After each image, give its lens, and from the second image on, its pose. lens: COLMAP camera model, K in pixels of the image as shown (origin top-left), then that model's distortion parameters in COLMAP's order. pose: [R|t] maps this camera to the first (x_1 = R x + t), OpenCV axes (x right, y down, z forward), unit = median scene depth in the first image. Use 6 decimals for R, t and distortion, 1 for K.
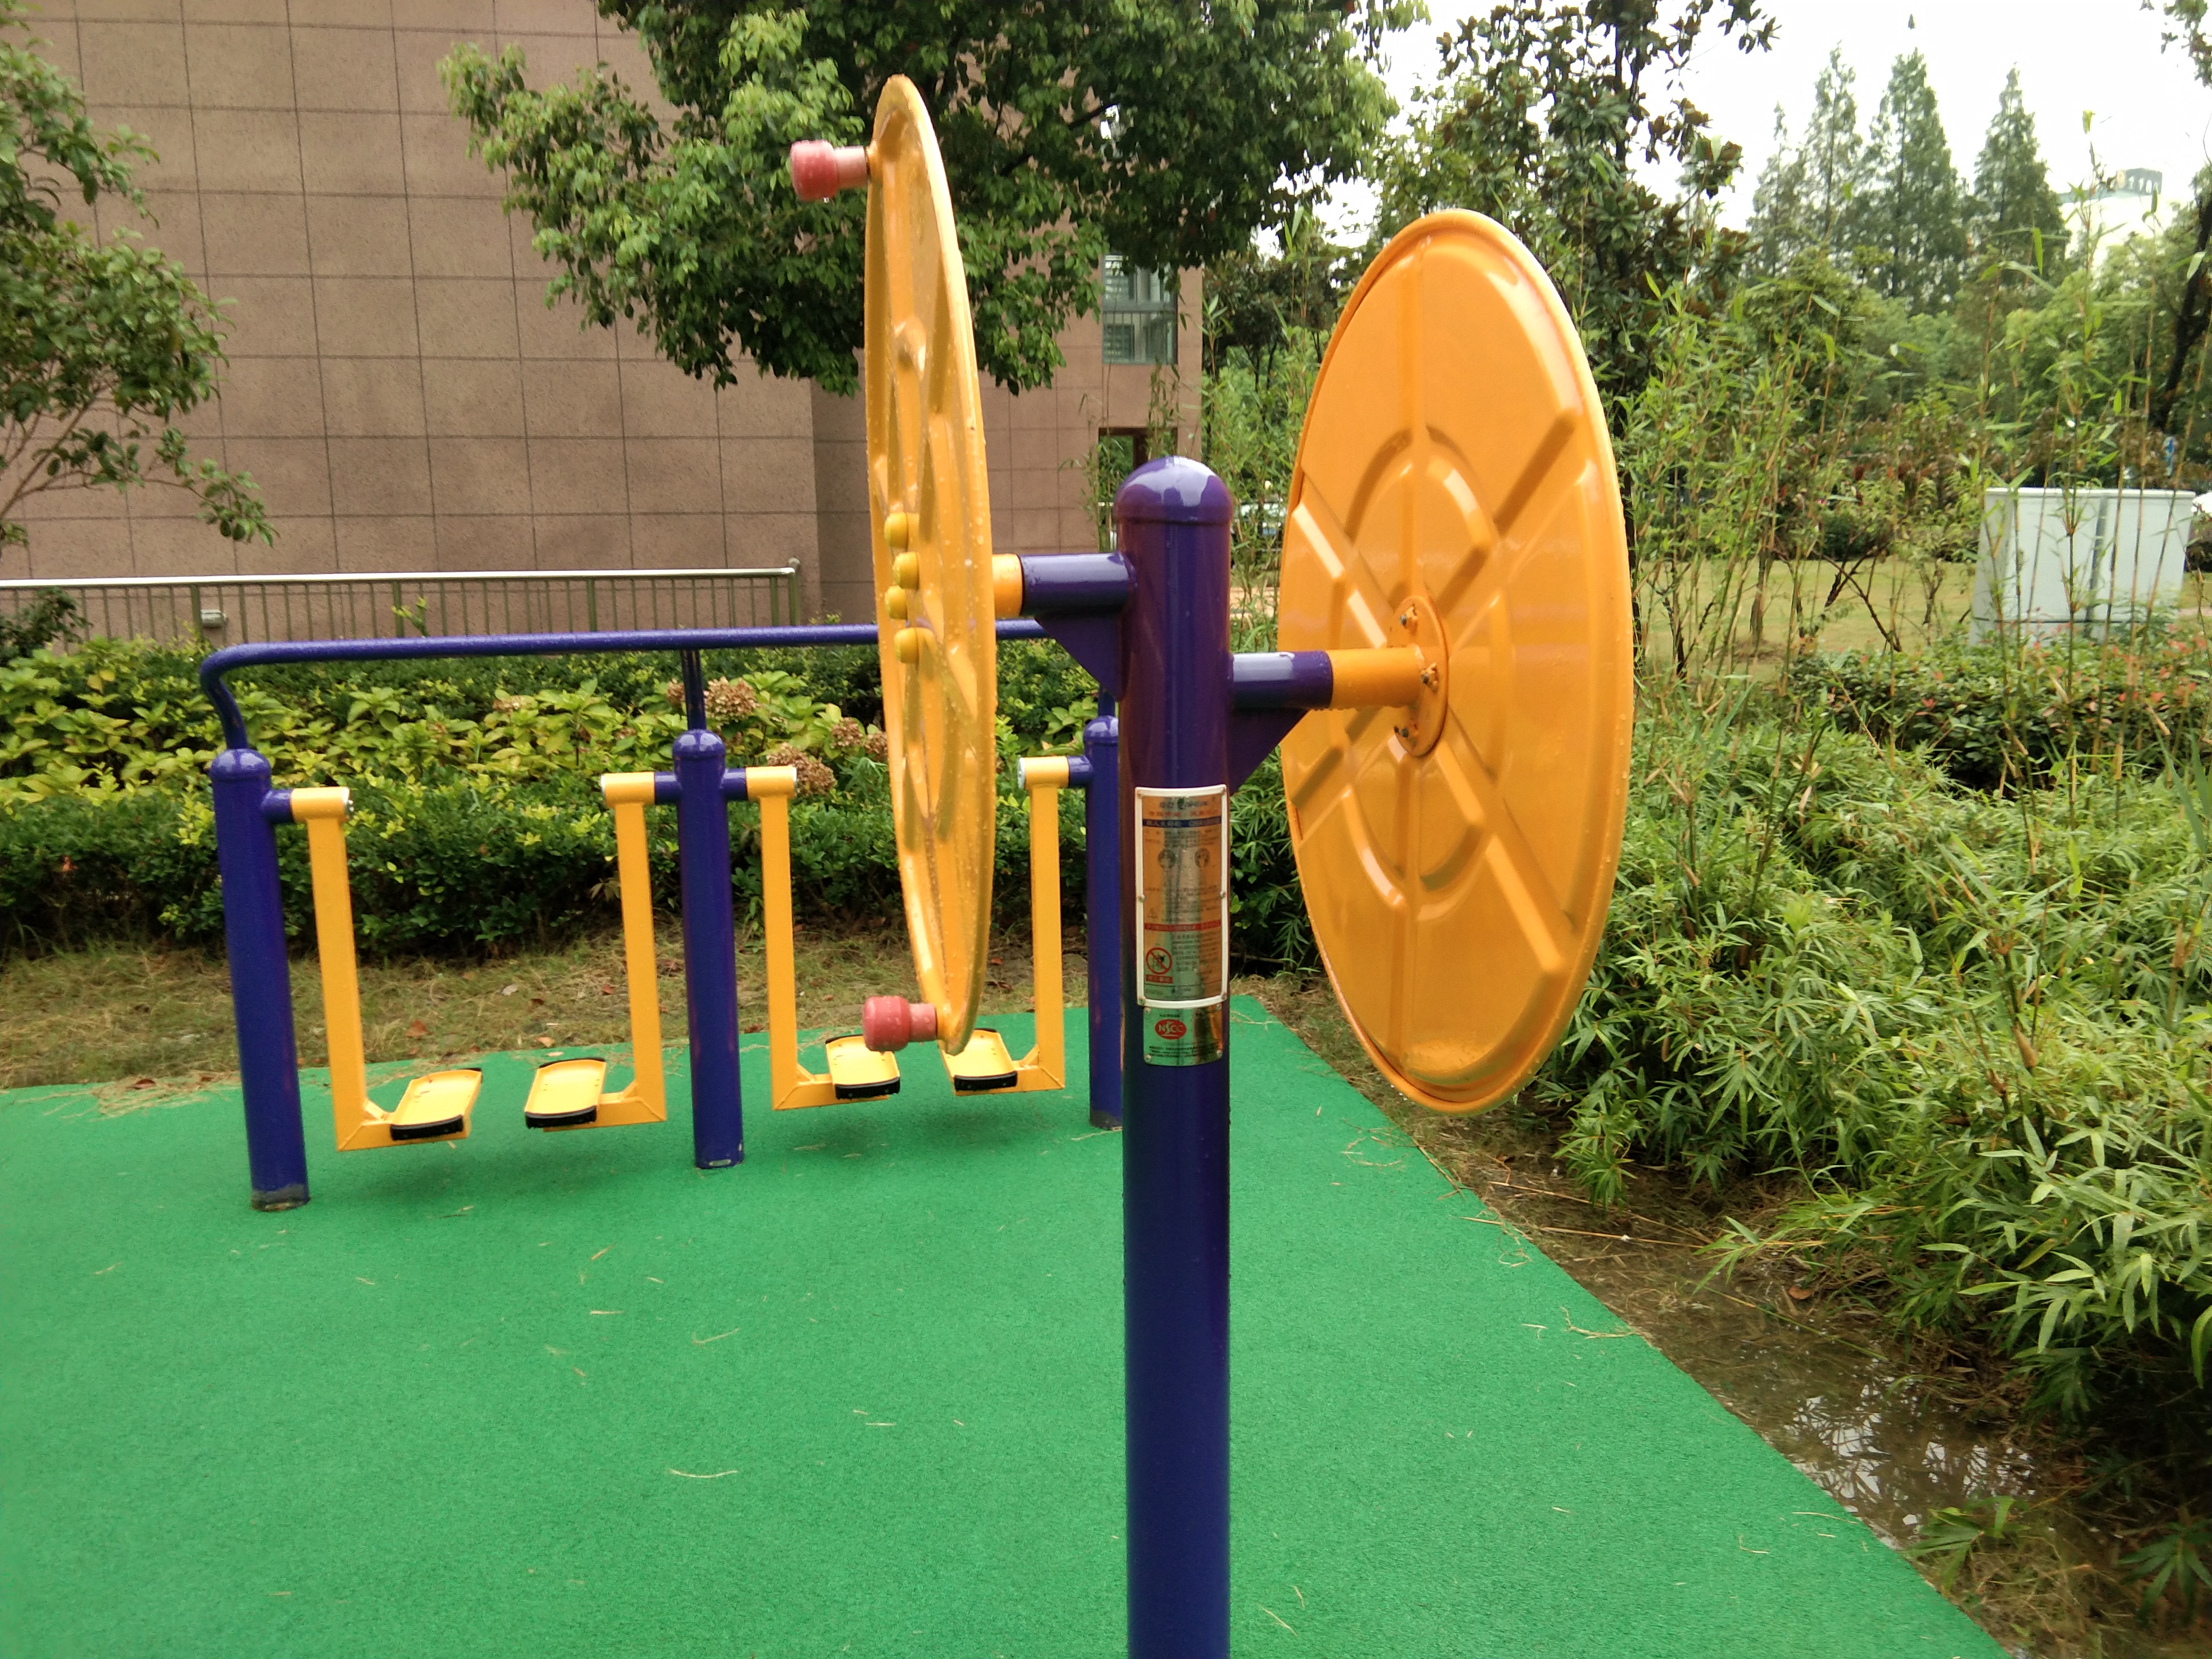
lens RADIAL K [[1795.2, 0, 1080.8], [0, 1795.2, 806.1], [0, 0, 1]] dist [0.075484, -0.102720]
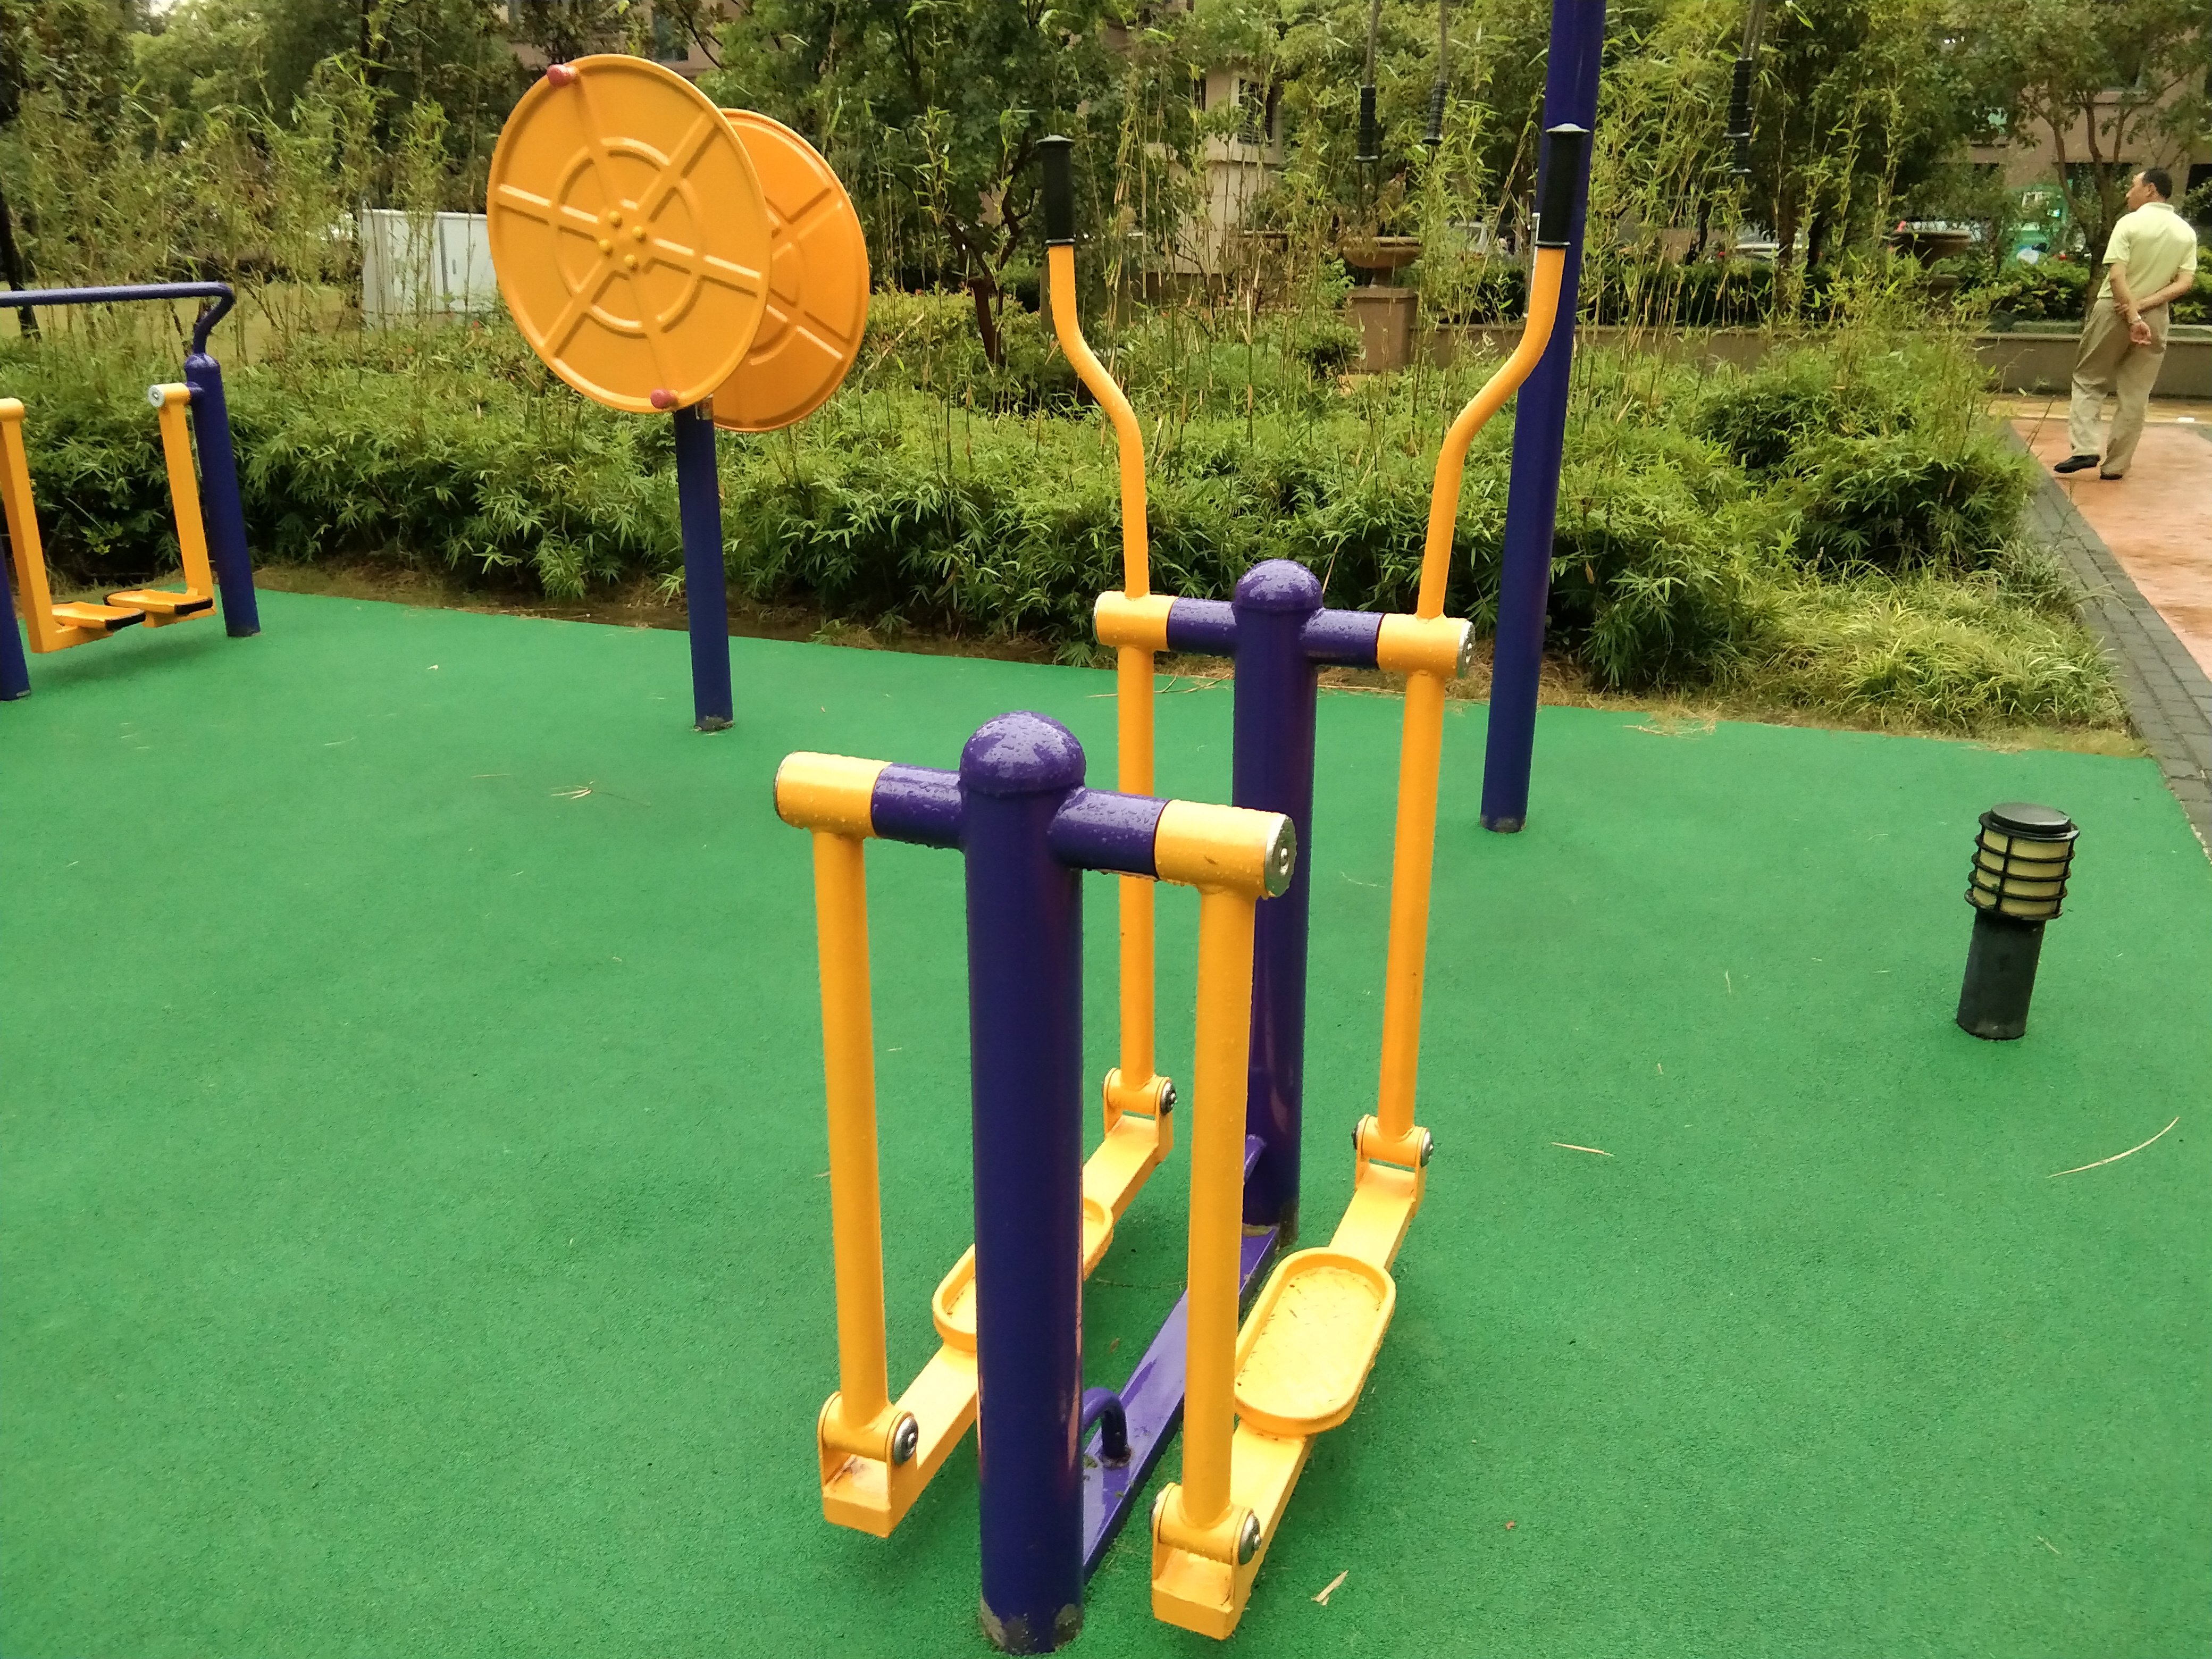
lens RADIAL K [[1782.9, 0, 1081.2], [0, 1782.9, 827.6], [0, 0, 1]] dist [0.098950, -0.126206]
pose [[0.569890, -0.249648, 0.782880, -0.511230], [0.128098, 0.968075, 0.215455, 0.059722], [-0.811675, -0.022500, 0.583676, -0.296554]]
